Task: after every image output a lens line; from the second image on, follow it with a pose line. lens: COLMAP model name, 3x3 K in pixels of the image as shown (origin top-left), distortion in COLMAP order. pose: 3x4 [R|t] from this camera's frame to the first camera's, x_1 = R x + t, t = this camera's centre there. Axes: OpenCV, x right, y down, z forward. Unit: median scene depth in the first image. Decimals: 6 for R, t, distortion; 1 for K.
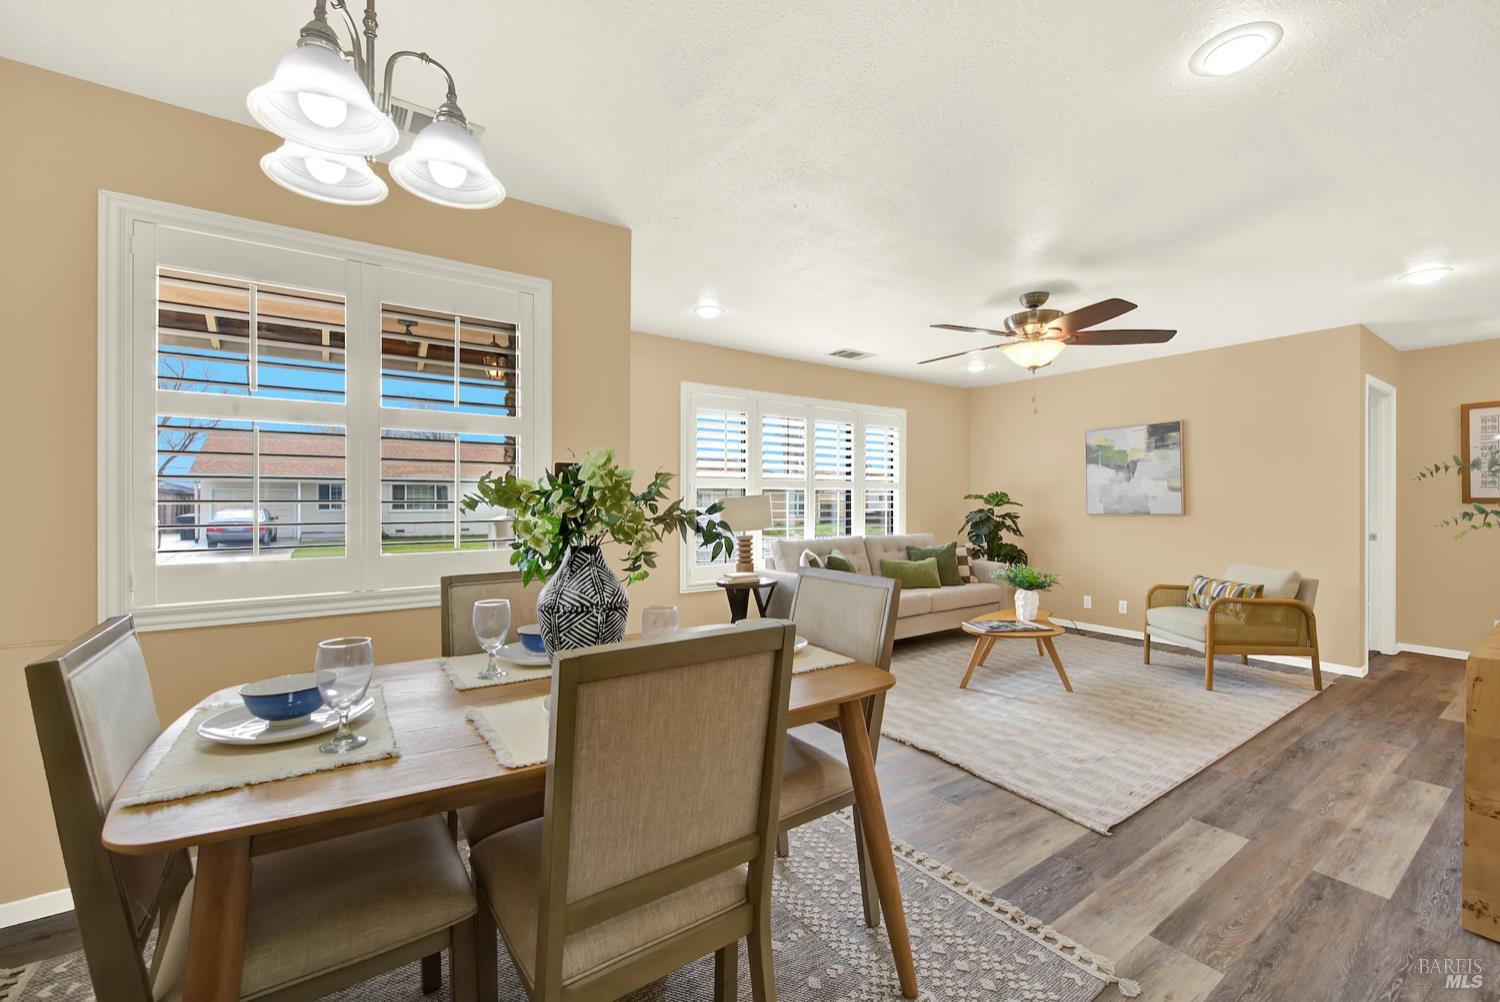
lens RADIAL K [[609.2, 0, 758.4], [0, 609.2, 497.8], [0, 0, 1]] dist [0.003910, -0.003579]
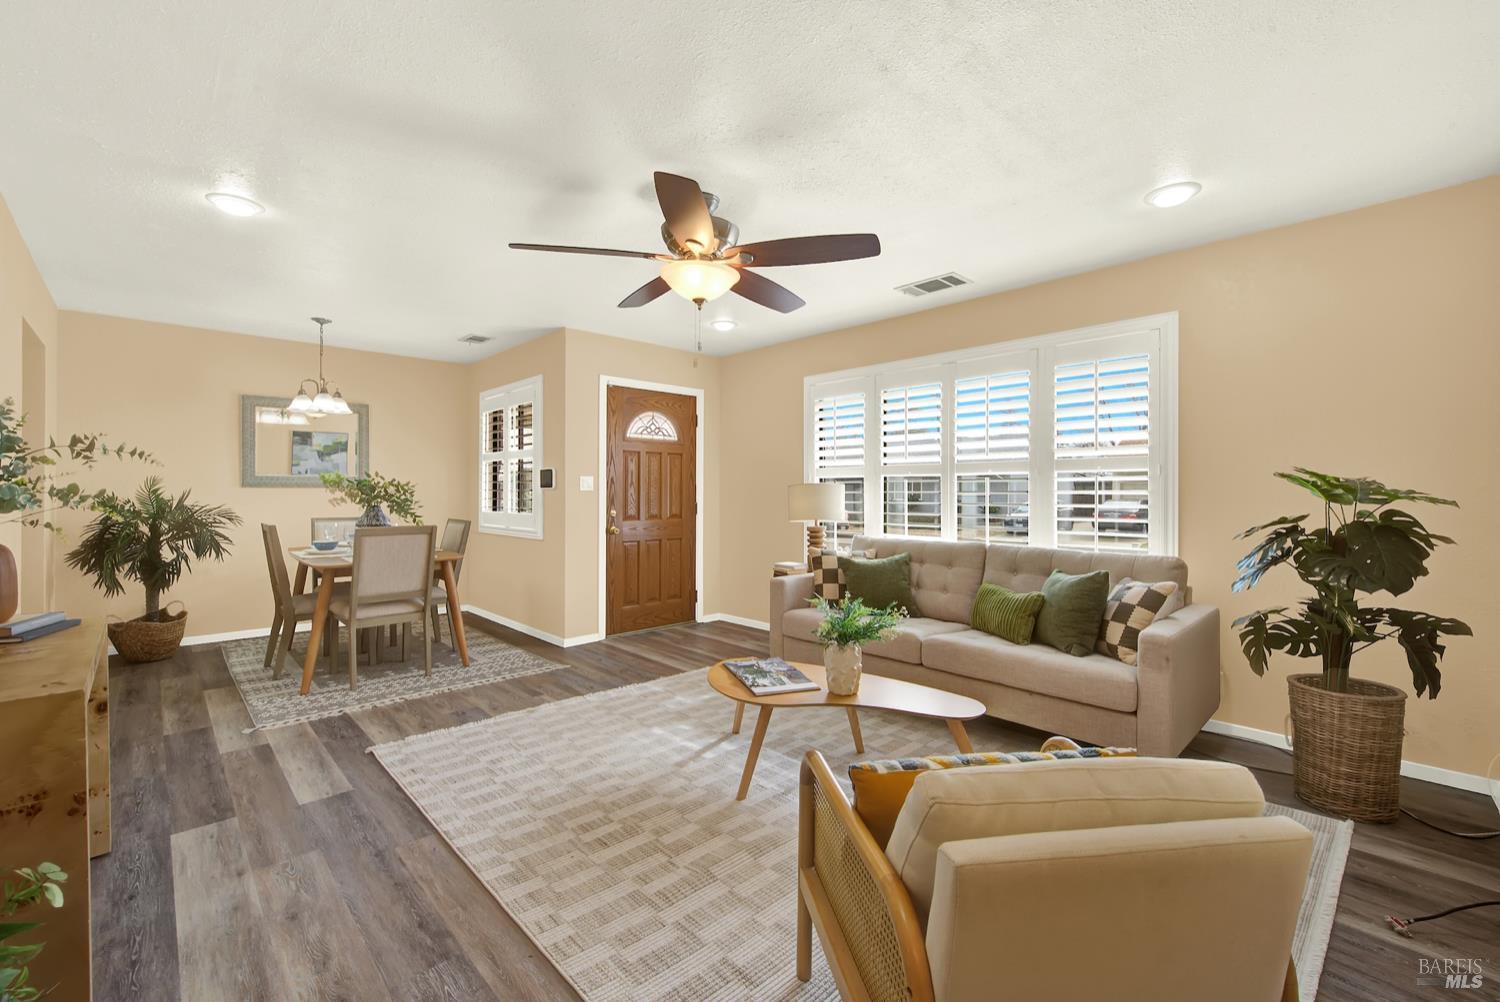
lens RADIAL K [[628.4, 0, 750.6], [0, 628.4, 487.4], [0, 0, 1]] dist [0.017728, -0.010431]
pose [[0.141079, -0.010100, -0.989947, 1.233346], [0.003891, 0.999946, -0.009648, 0.011708], [0.989991, -0.002491, 0.141111, 0.993282]]
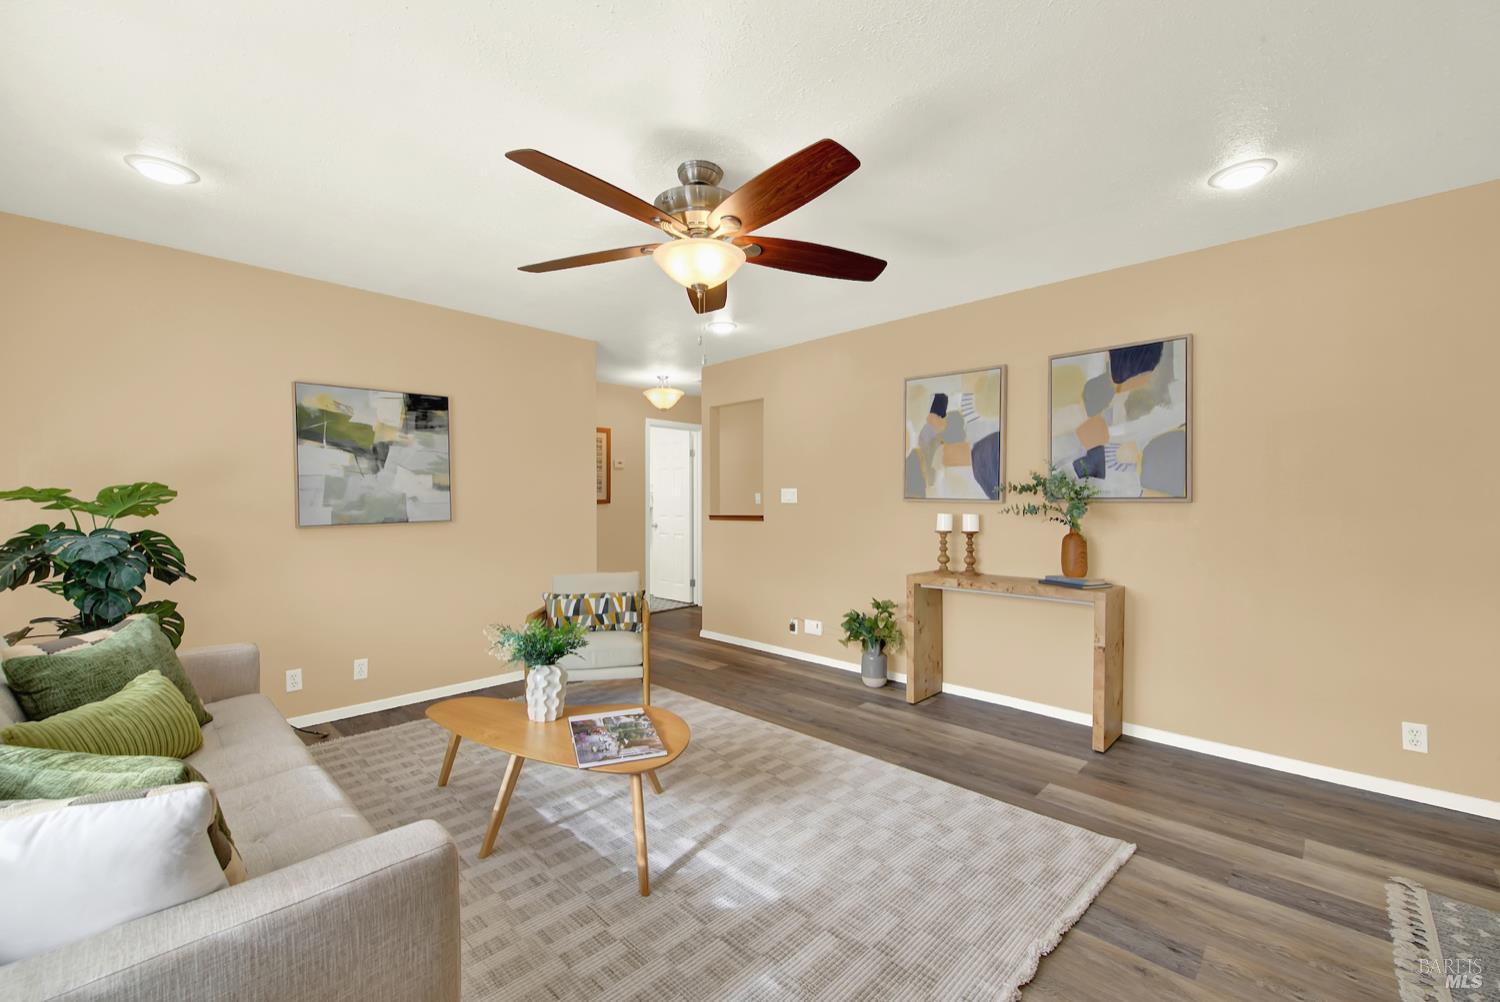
lens RADIAL K [[609.2, 0, 758.4], [0, 609.2, 497.8], [0, 0, 1]] dist [0.003910, -0.003579]
pose [[-0.184874, 0.005459, 0.982747, -0.172372], [-0.004467, 0.999970, -0.006395, 0.002271], [-0.982752, -0.005572, -0.184844, 1.097752]]
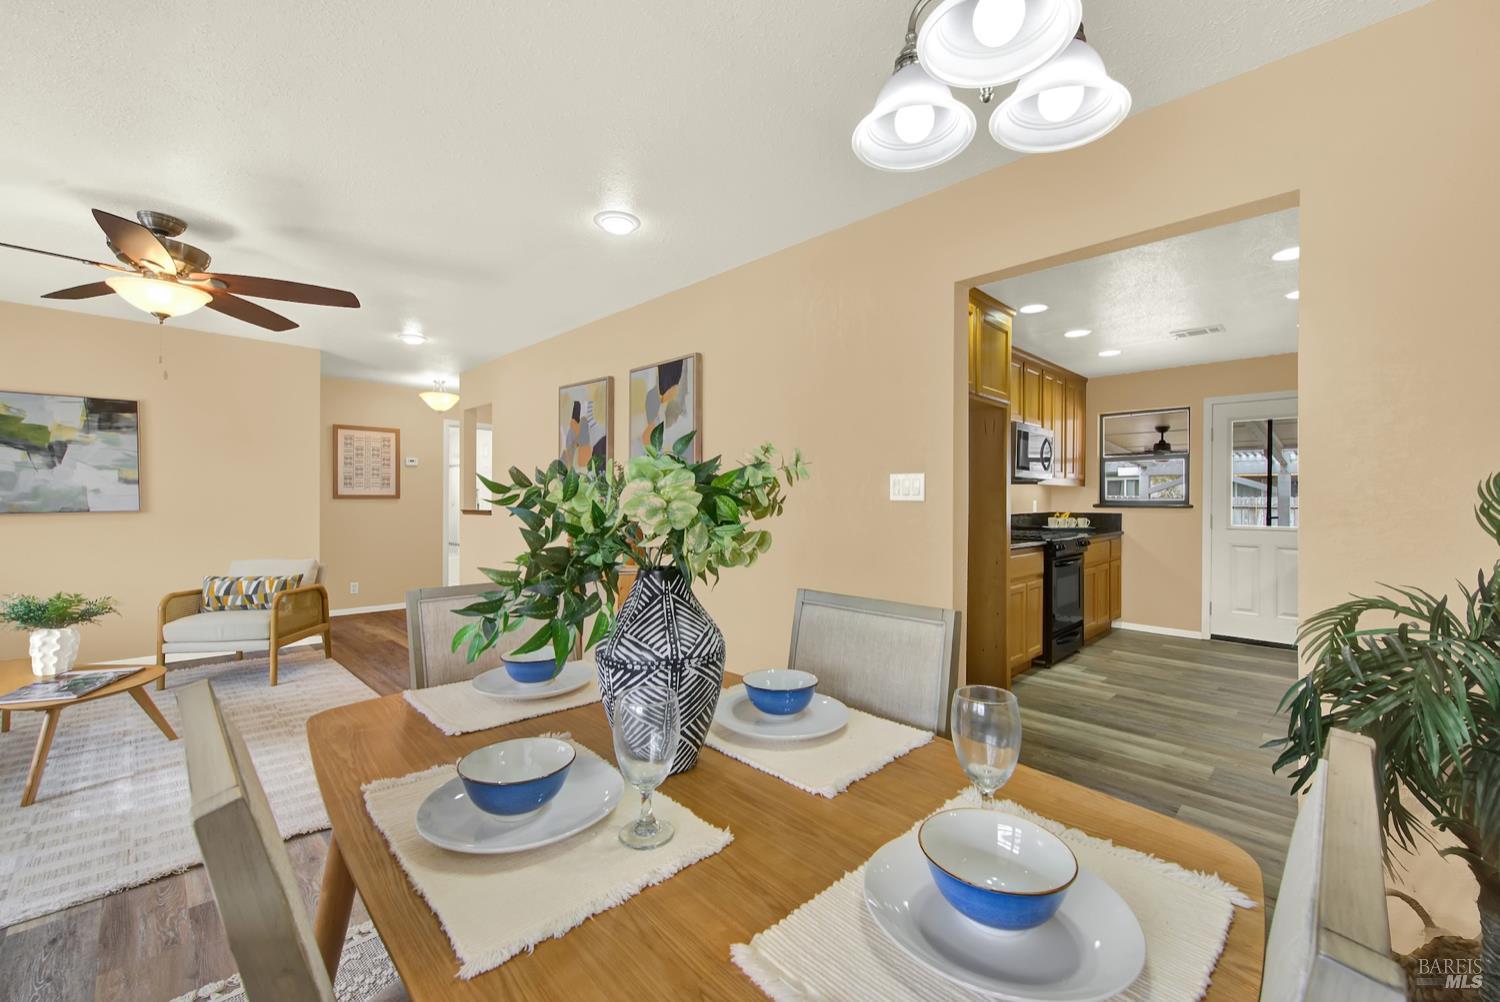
lens RADIAL K [[609.2, 0, 758.4], [0, 609.2, 497.8], [0, 0, 1]] dist [0.003910, -0.003579]
pose [[-0.181298, 0.002343, 0.983425, -0.425724], [-0.012761, 0.999907, -0.004735, 0.001822], [-0.983345, -0.013408, -0.181251, 0.439170]]
